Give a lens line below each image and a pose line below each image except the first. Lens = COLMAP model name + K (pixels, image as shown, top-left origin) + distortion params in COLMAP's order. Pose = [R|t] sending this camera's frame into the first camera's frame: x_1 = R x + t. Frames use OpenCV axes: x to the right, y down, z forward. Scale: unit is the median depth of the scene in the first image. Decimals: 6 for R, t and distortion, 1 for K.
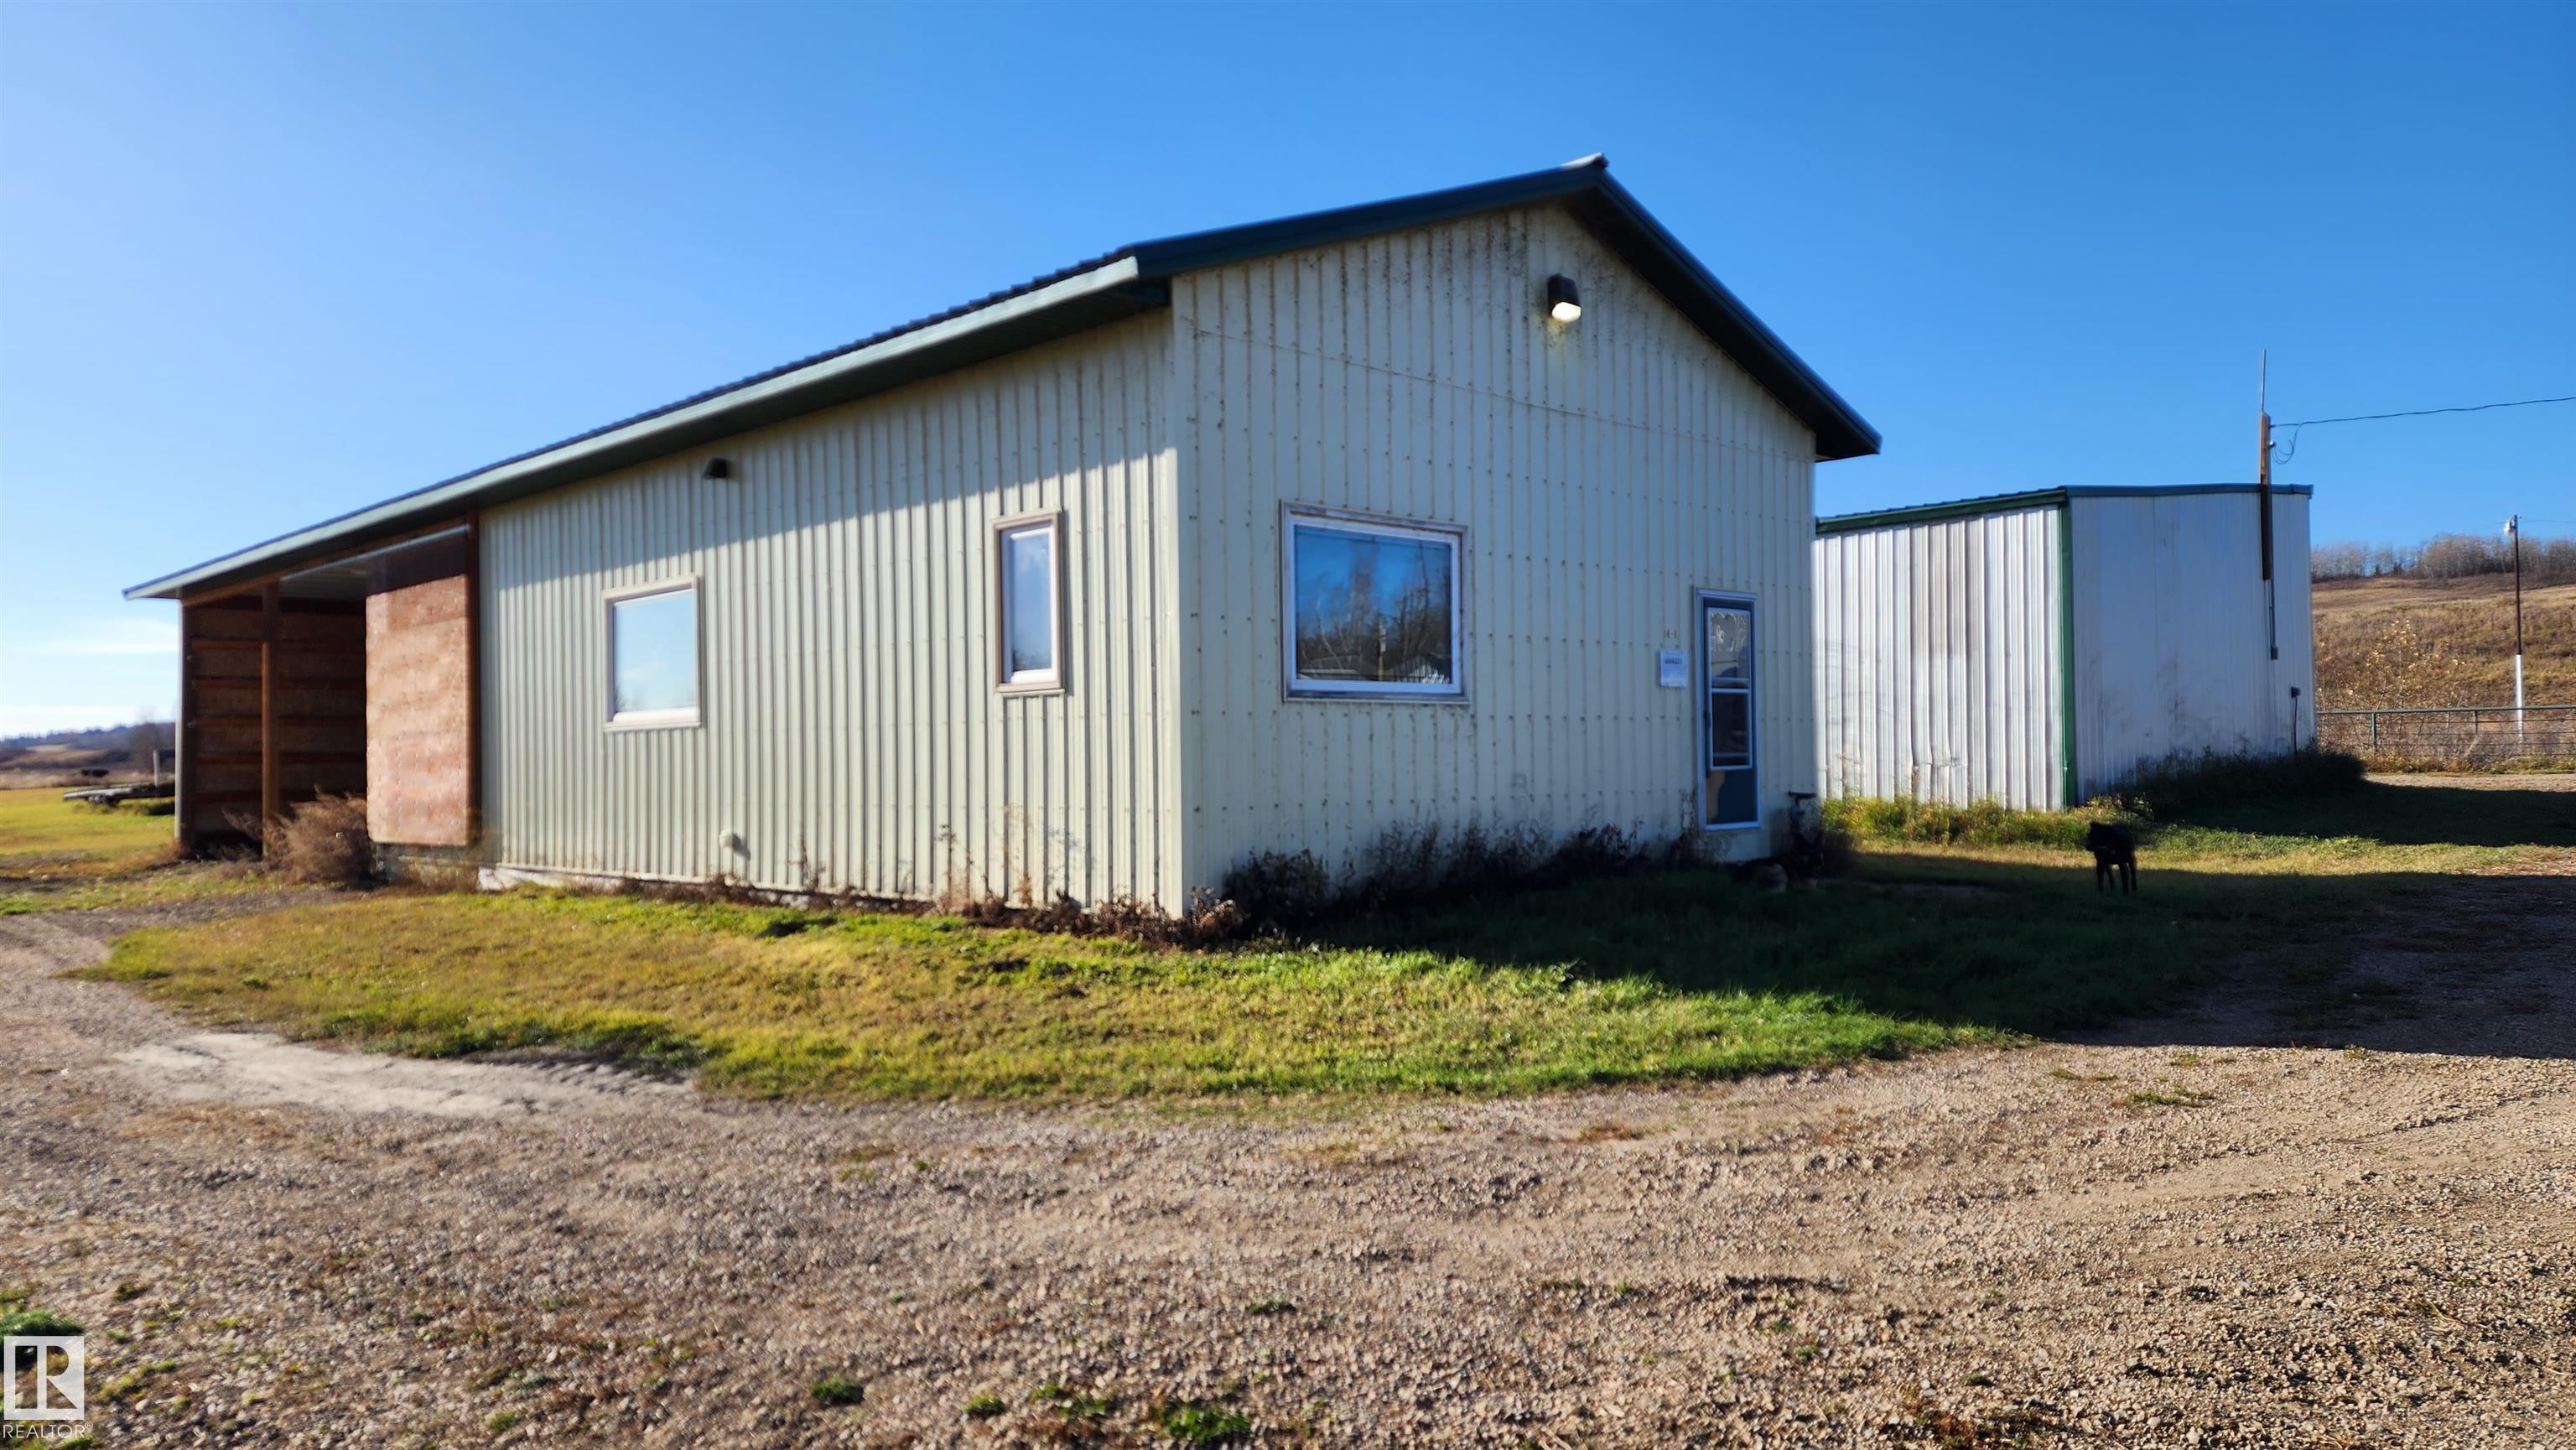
lens RADIAL K [[1844.2, 0, 1239.8], [0, 1844.2, 736.9], [0, 0, 1]] dist [0.110383, 0.000897]
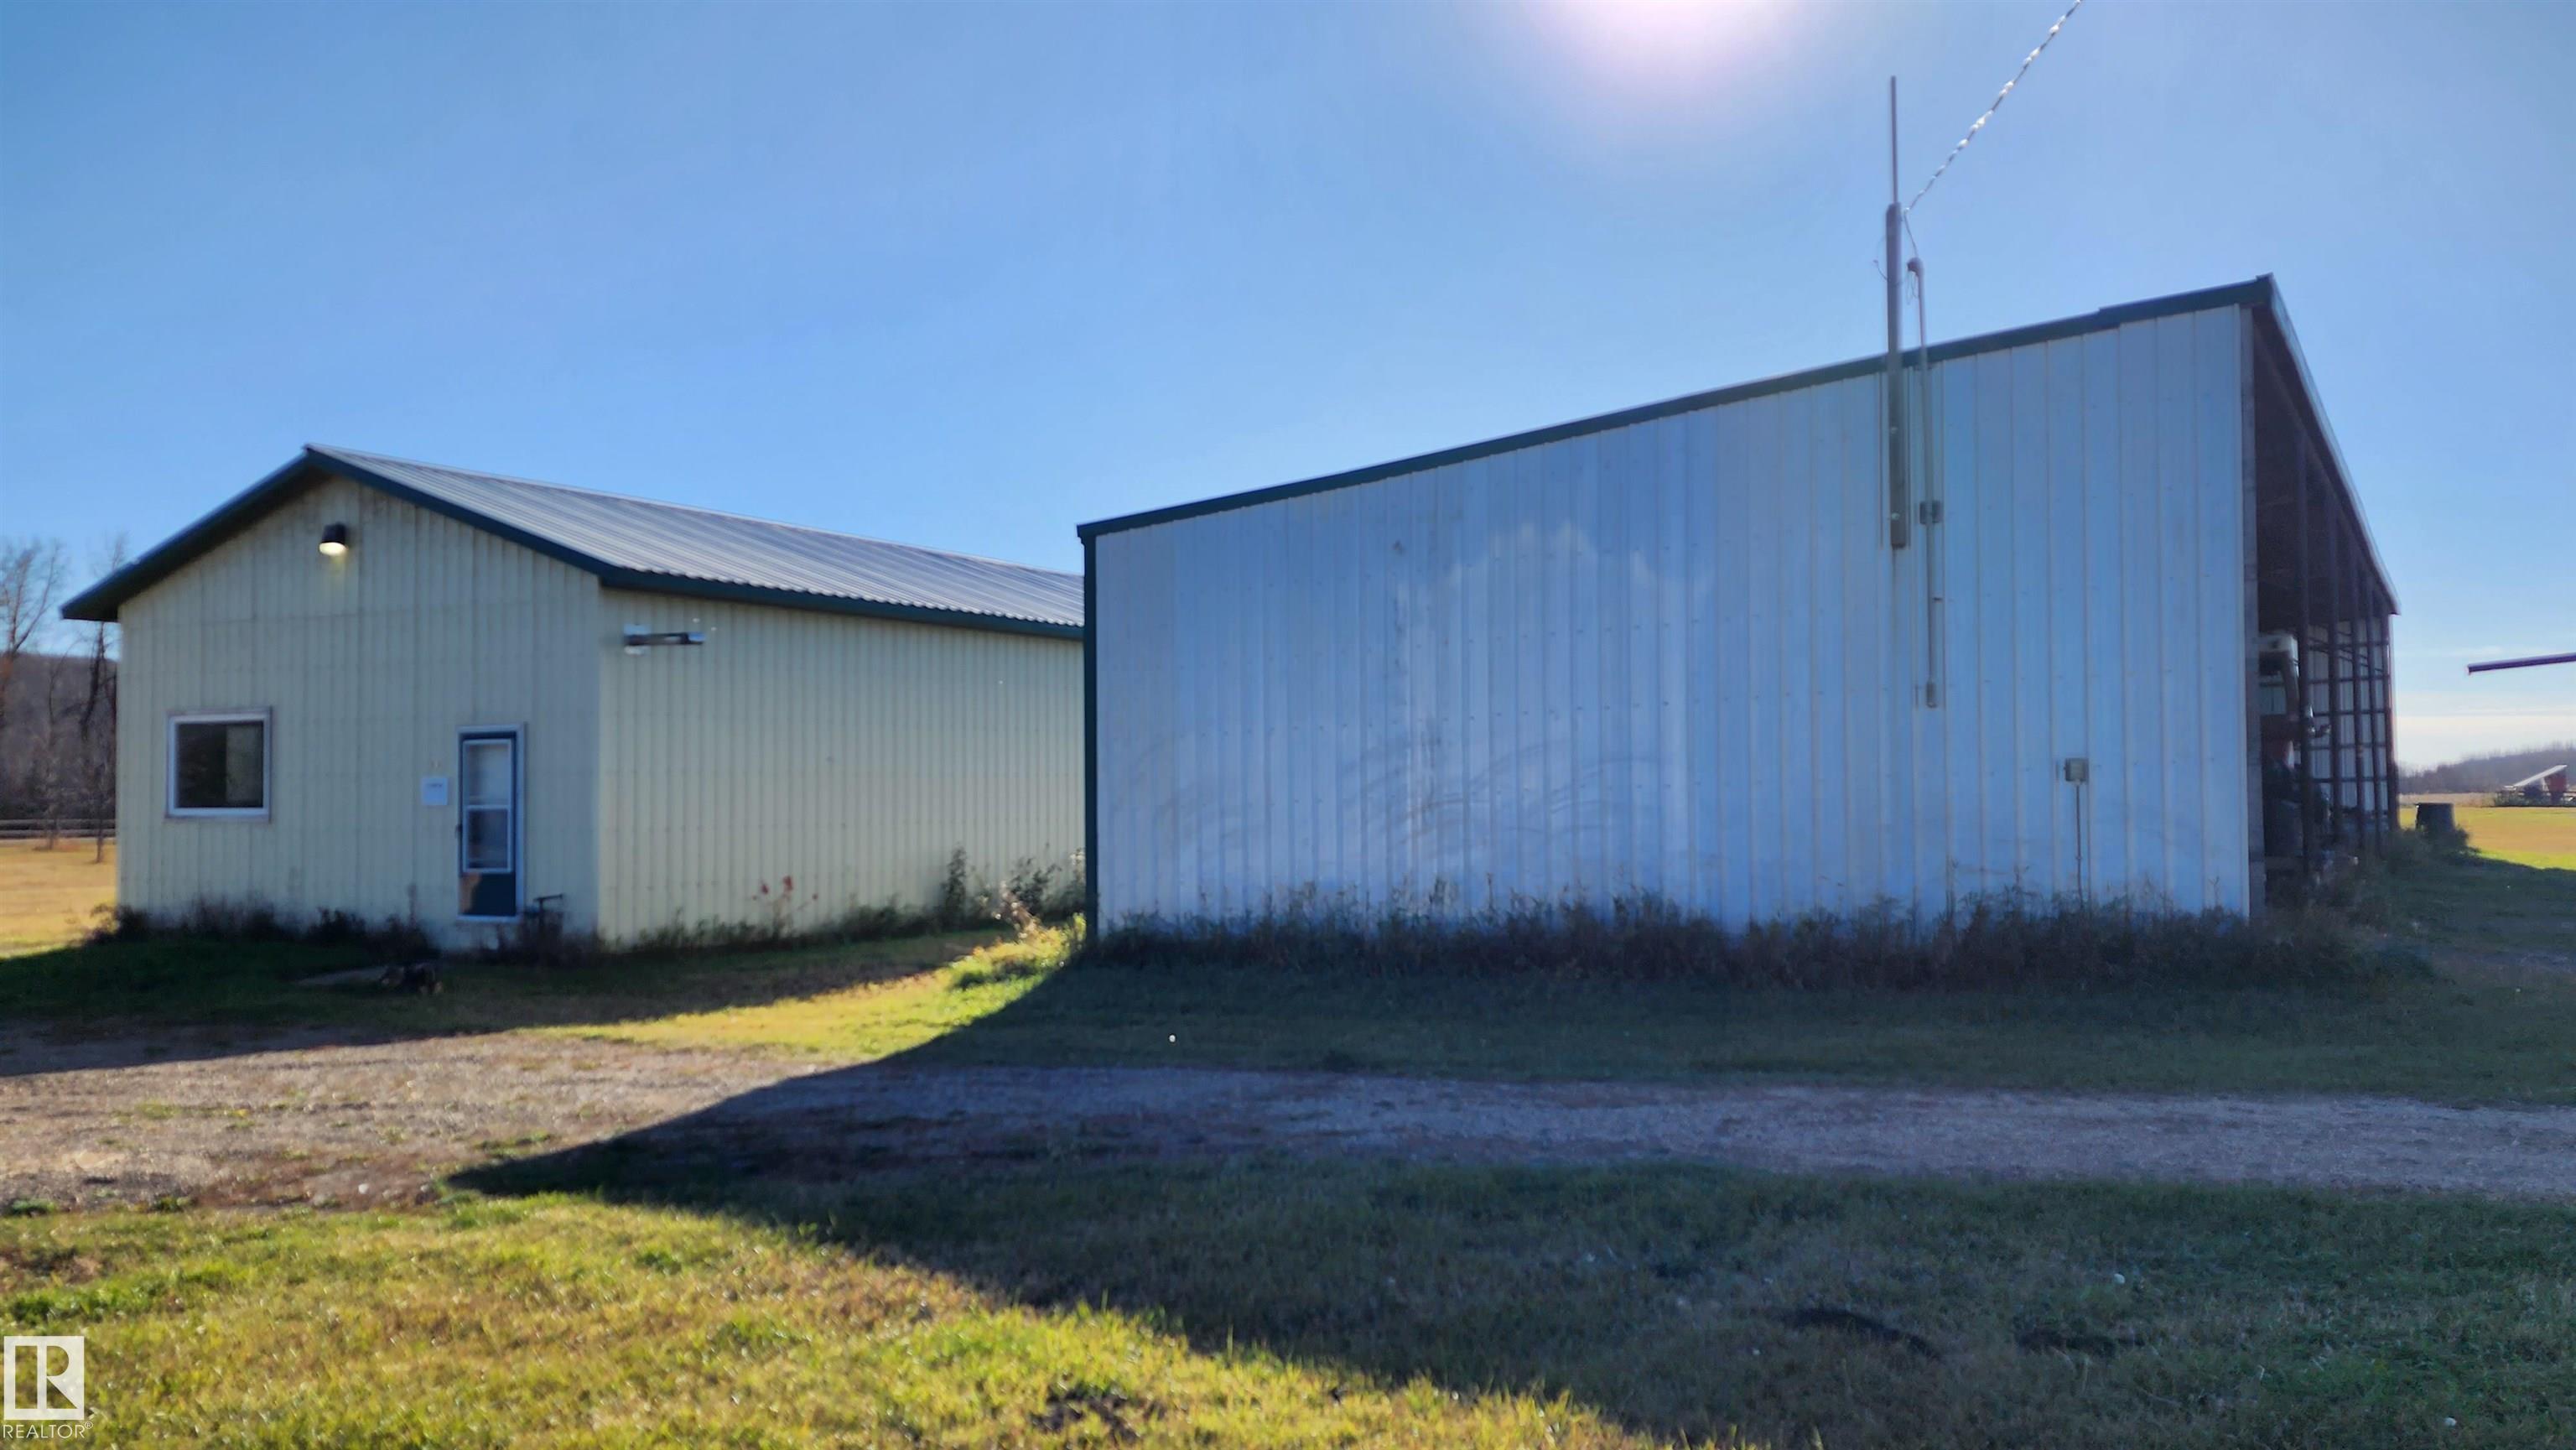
lens RADIAL K [[1844.2, 0, 1239.8], [0, 1844.2, 736.9], [0, 0, 1]] dist [0.110383, 0.000897]
pose [[0.257015, 0.006408, -0.966386, 1.597701], [0.029951, 0.999445, 0.014592, -0.074804], [0.965943, -0.032694, 0.256680, 1.176318]]
